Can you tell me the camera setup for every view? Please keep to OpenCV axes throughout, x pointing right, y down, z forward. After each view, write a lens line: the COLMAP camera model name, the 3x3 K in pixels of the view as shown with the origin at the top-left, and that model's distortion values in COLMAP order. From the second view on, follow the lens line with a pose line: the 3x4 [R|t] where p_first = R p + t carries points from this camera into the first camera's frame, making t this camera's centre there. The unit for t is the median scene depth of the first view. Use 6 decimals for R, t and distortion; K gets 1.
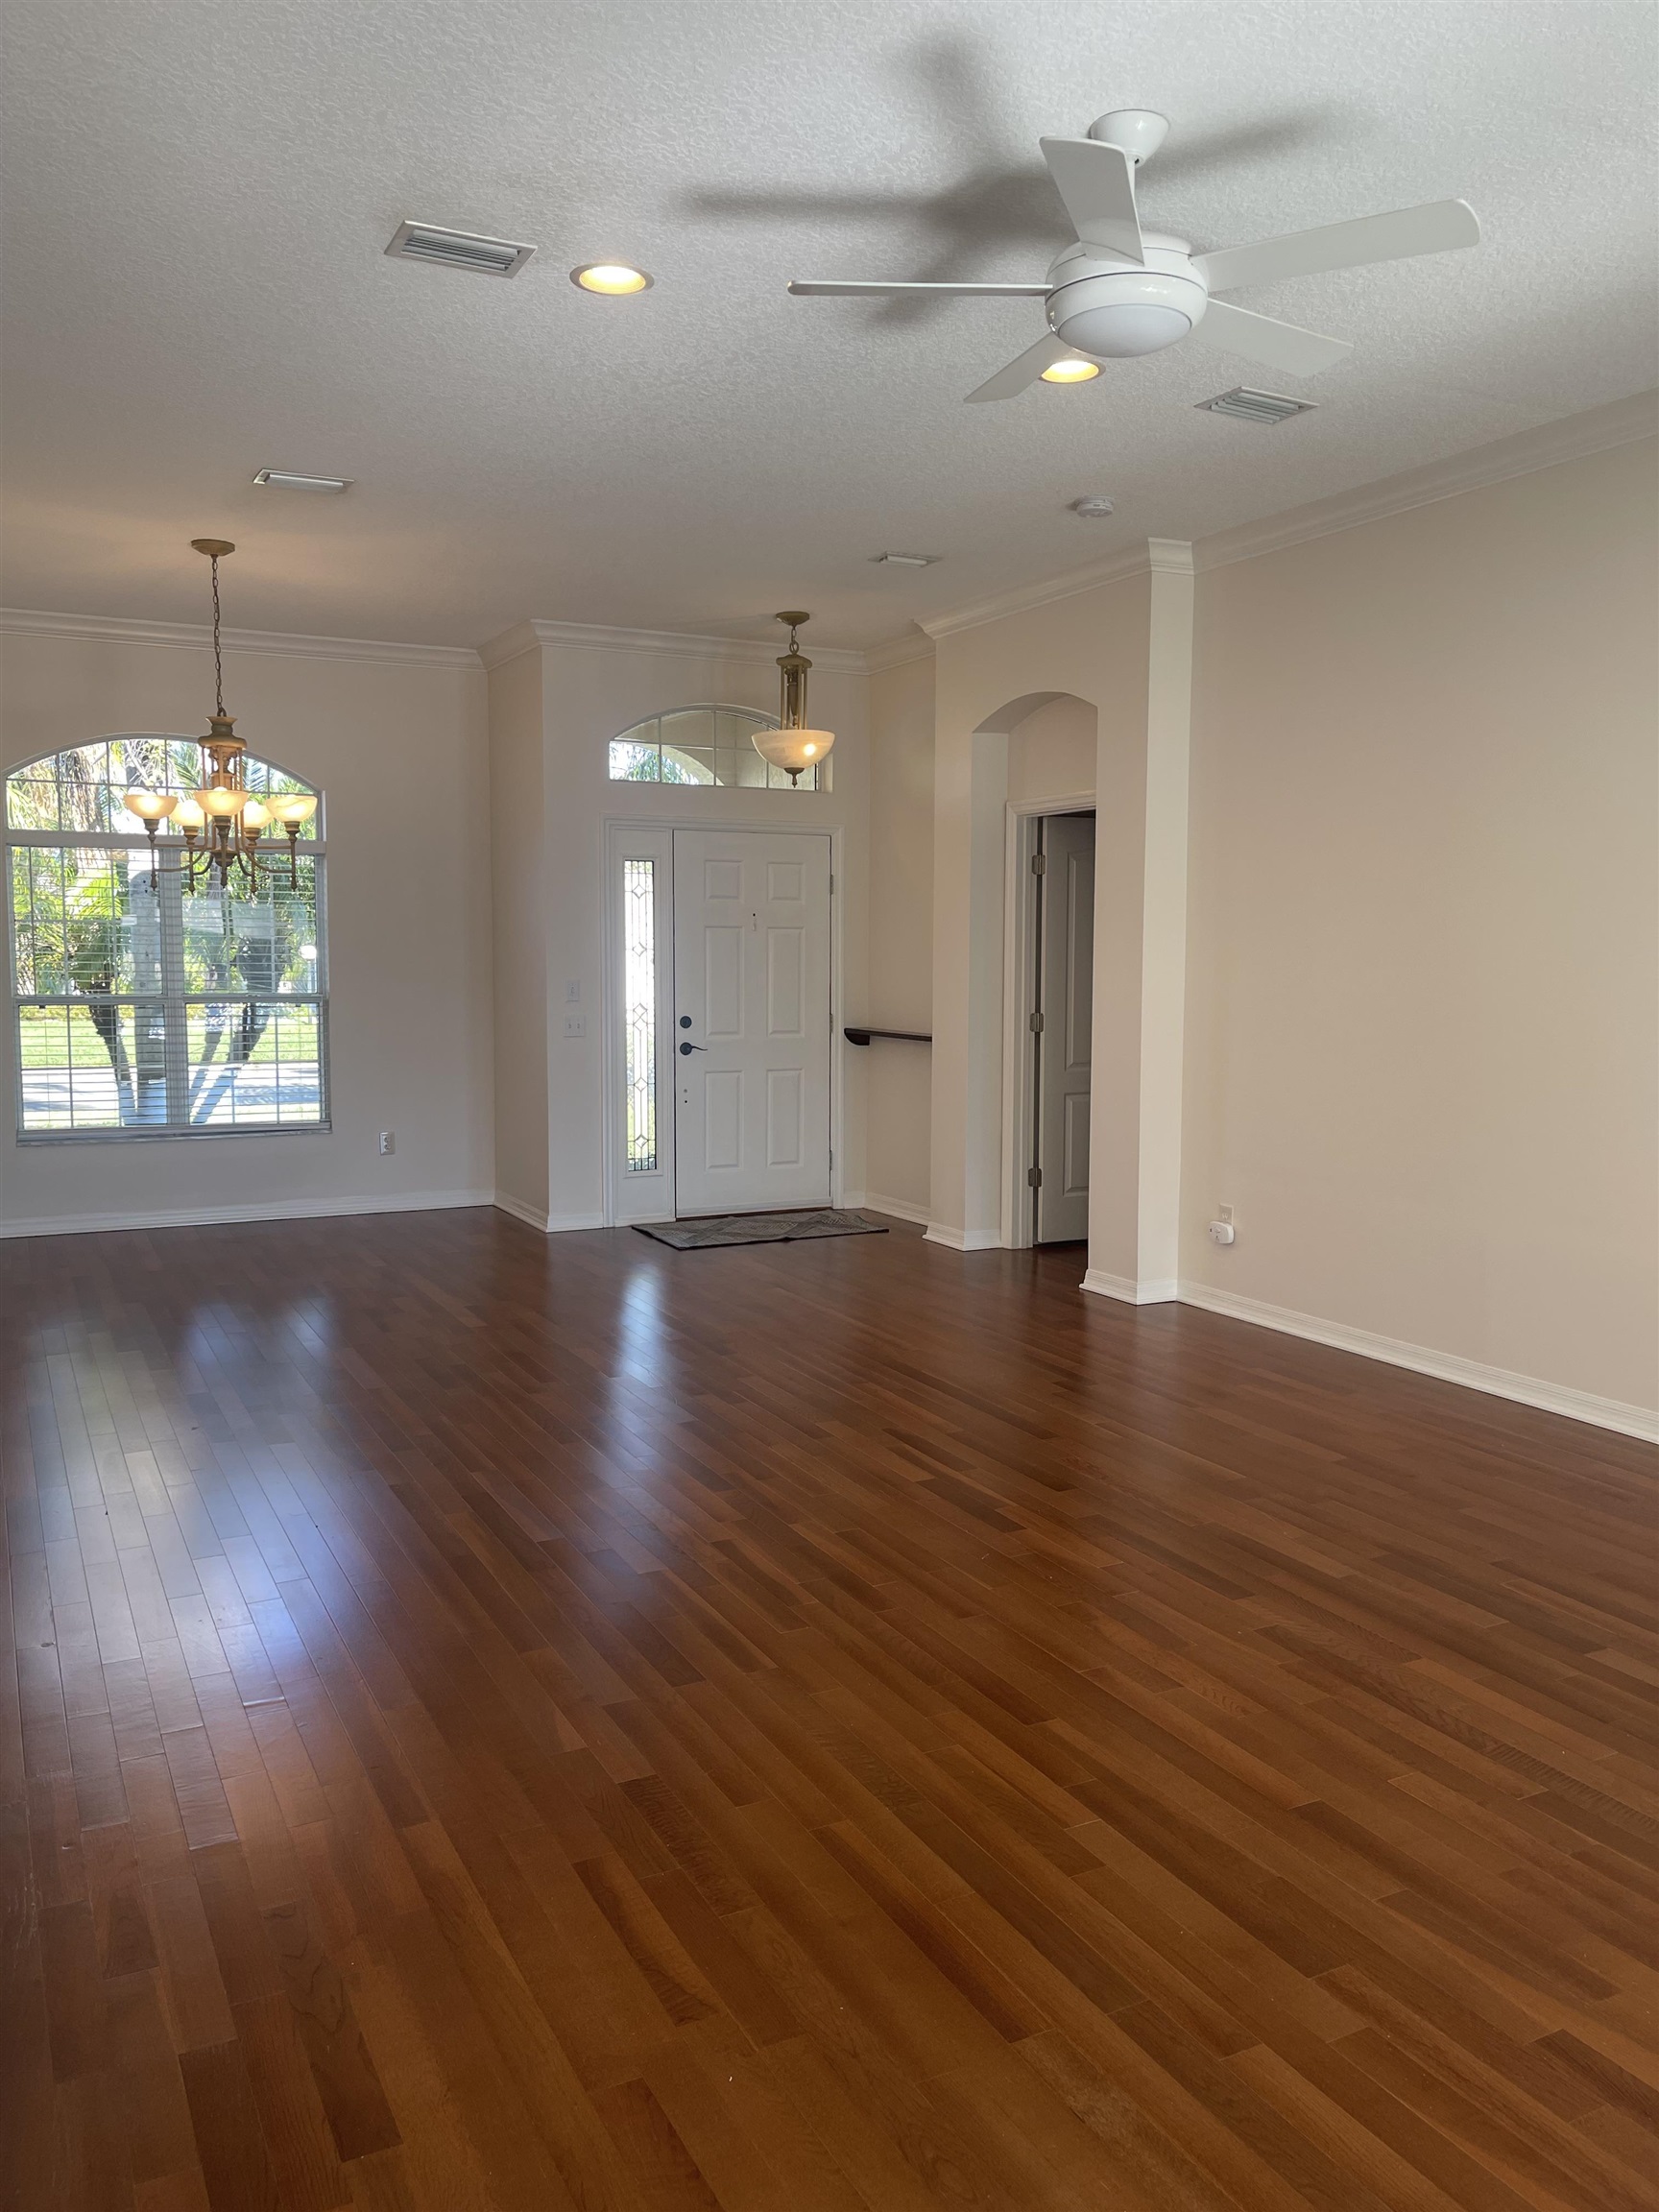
lens RADIAL K [[1663.7, 0, 826.8], [0, 1663.7, 1103.6], [0, 0, 1]] dist [0.009461, -0.030398]
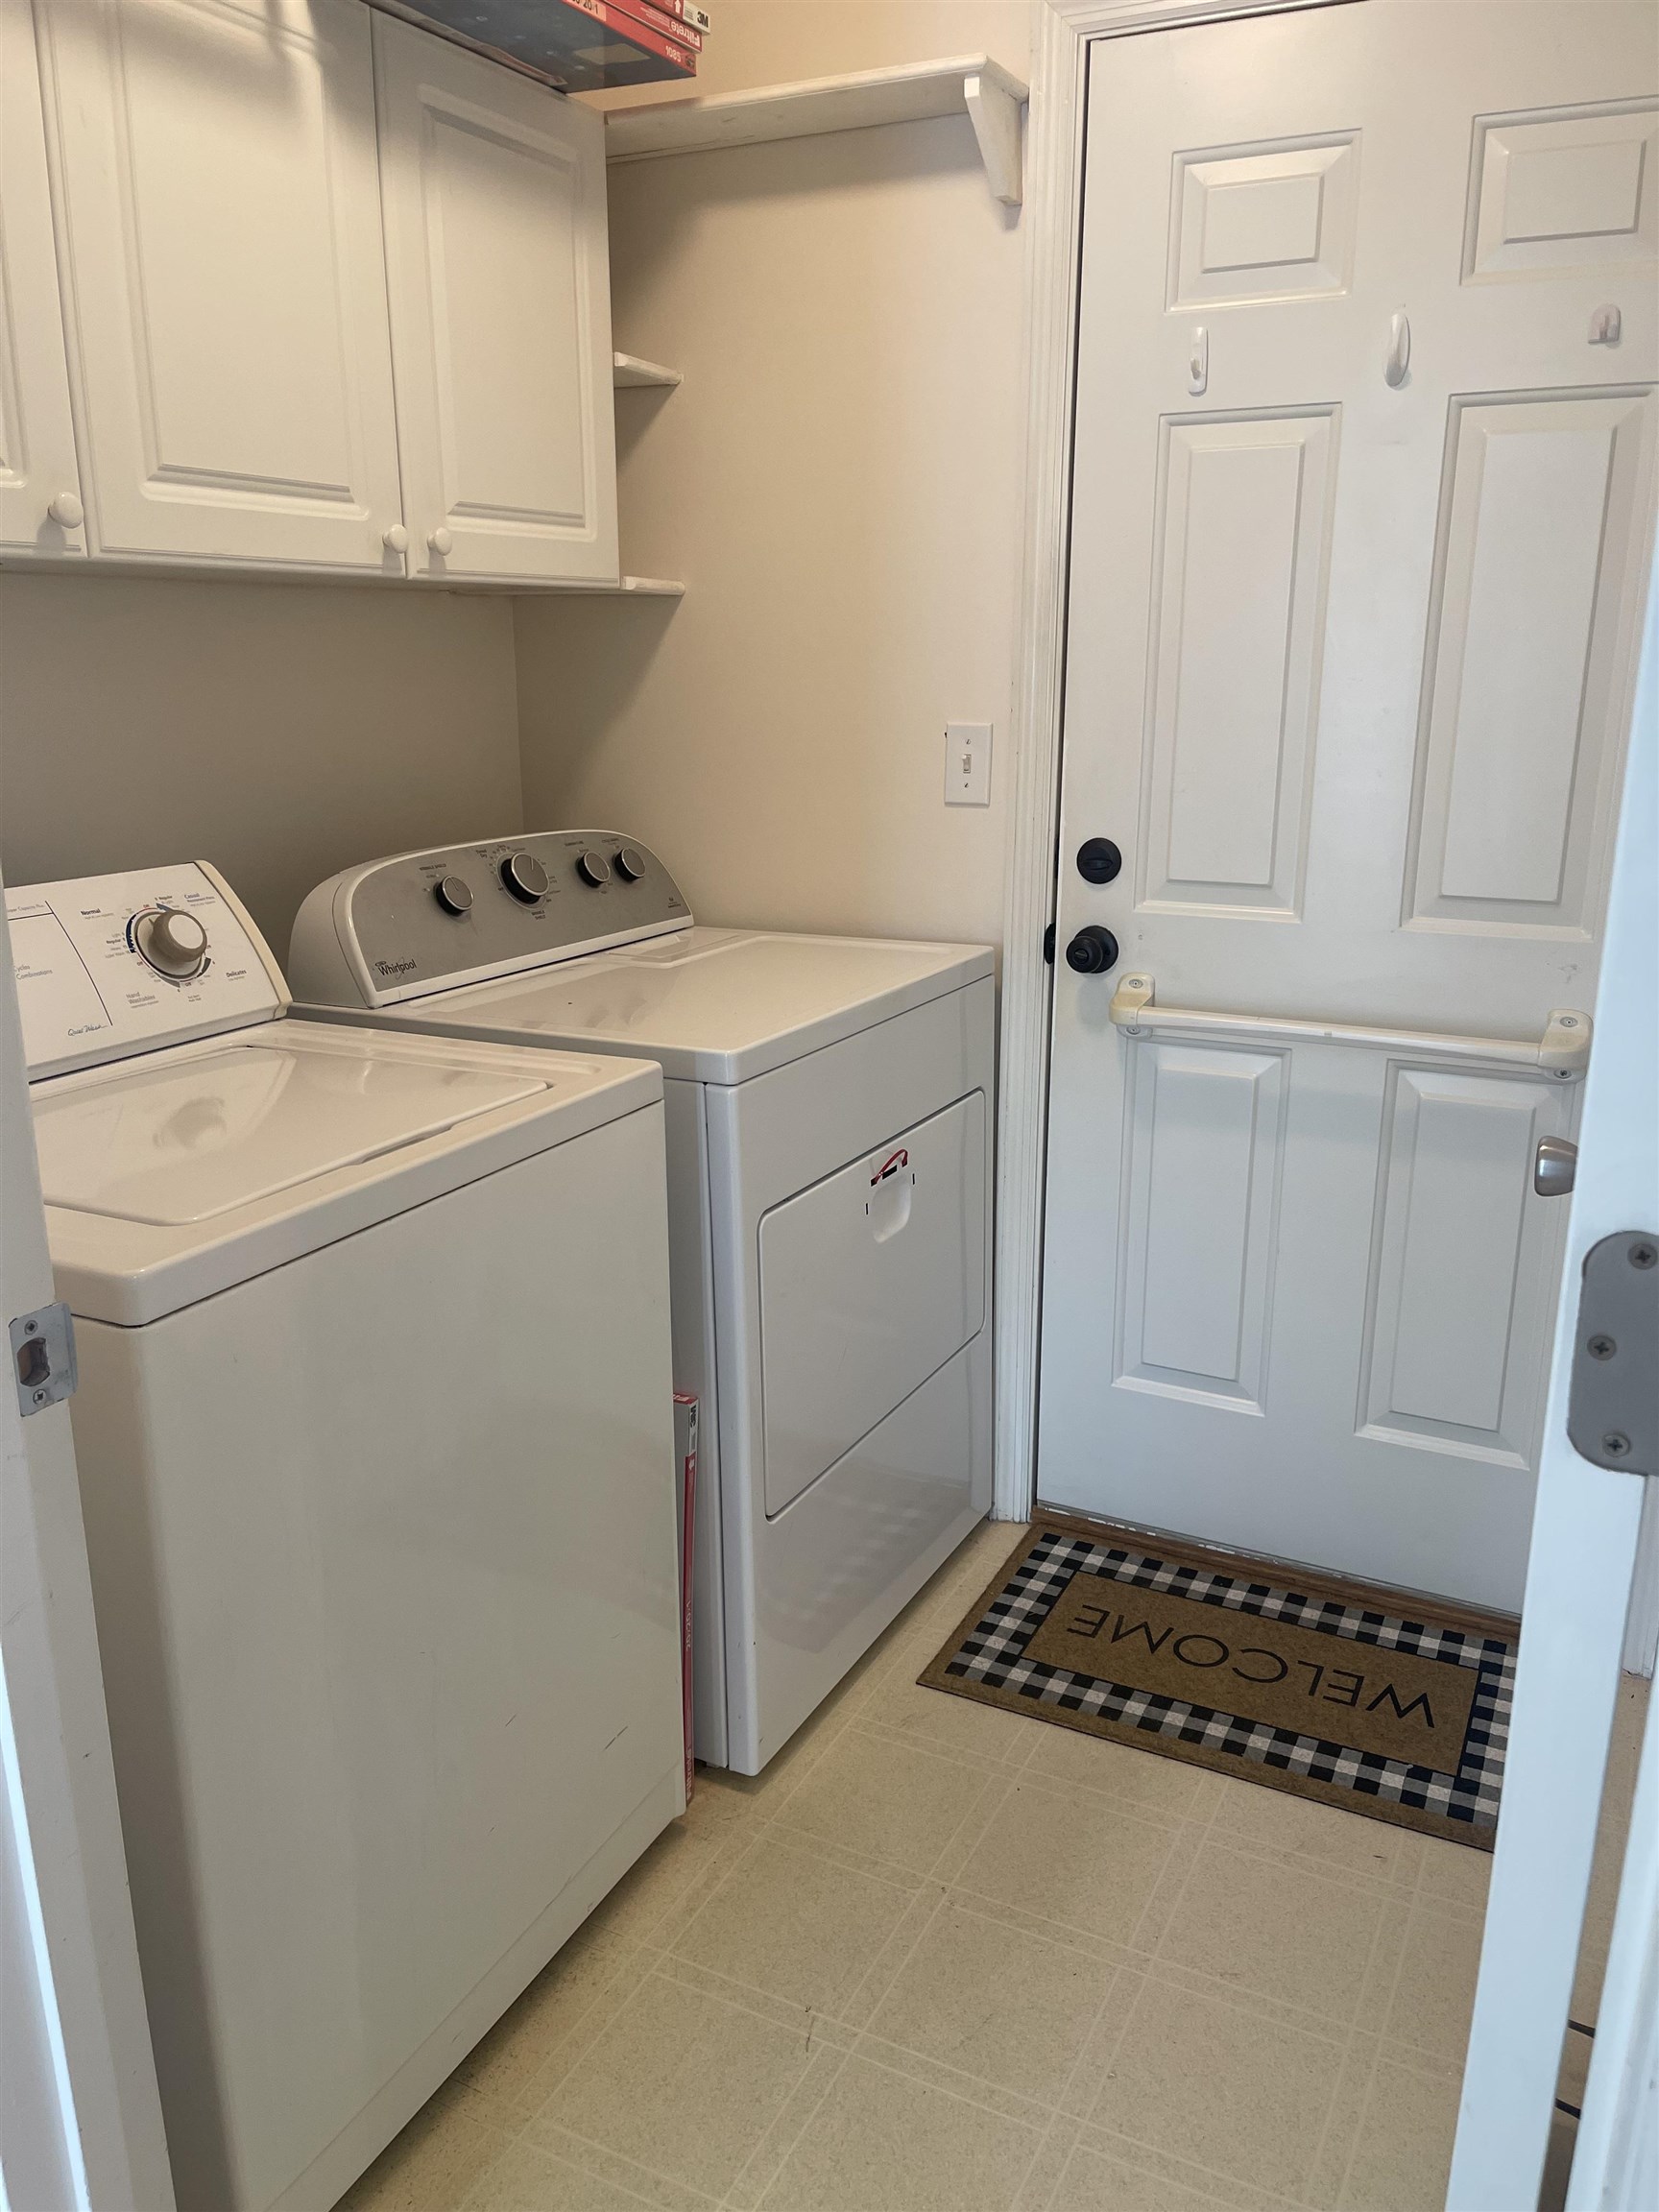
lens RADIAL K [[1663.7, 0, 832.0], [0, 1663.7, 1107.0], [0, 0, 1]] dist [0.009461, -0.030398]
pose [[0.573840, 0.211502, -0.791186, 0.123216], [-0.073992, 0.975515, 0.207112, -0.063329], [0.815618, -0.060308, 0.575439, 0.797244]]
